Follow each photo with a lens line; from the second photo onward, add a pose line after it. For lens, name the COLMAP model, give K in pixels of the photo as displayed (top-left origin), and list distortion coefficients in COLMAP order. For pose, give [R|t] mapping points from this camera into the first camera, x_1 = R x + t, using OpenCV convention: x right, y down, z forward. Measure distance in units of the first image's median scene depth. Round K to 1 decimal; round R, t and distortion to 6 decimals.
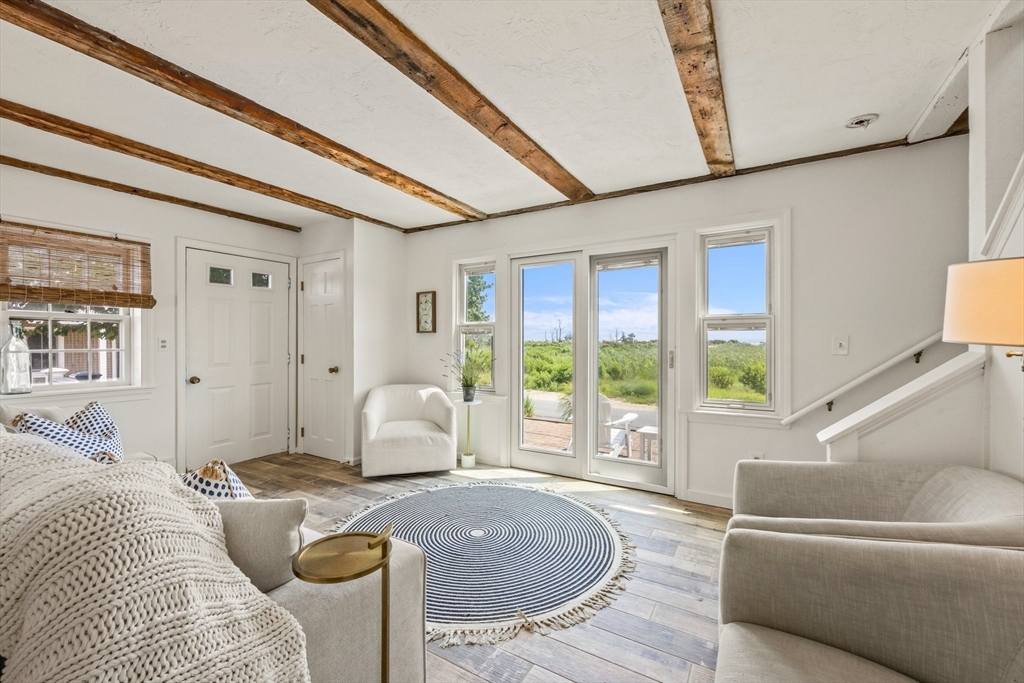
lens RADIAL K [[424.8, 0, 512.4], [0, 424.8, 341.6], [0, 0, 1]] dist [-0.002649, 0.000217]
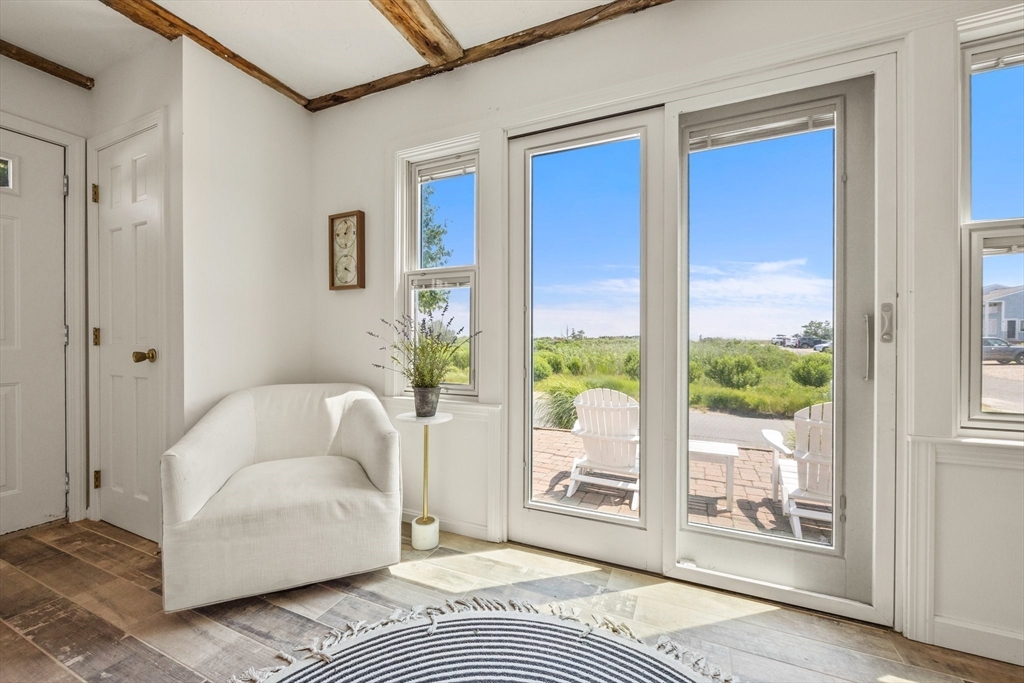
lens RADIAL K [[414.4, 0, 502.4], [0, 414.4, 336.7], [0, 0, 1]] dist [0.000674, 0.000189]
pose [[0.995797, -0.000342, 0.091582, -0.057588], [0.000809, 0.999987, -0.005068, 0.048149], [-0.091579, 0.005121, 0.995785, 0.498478]]
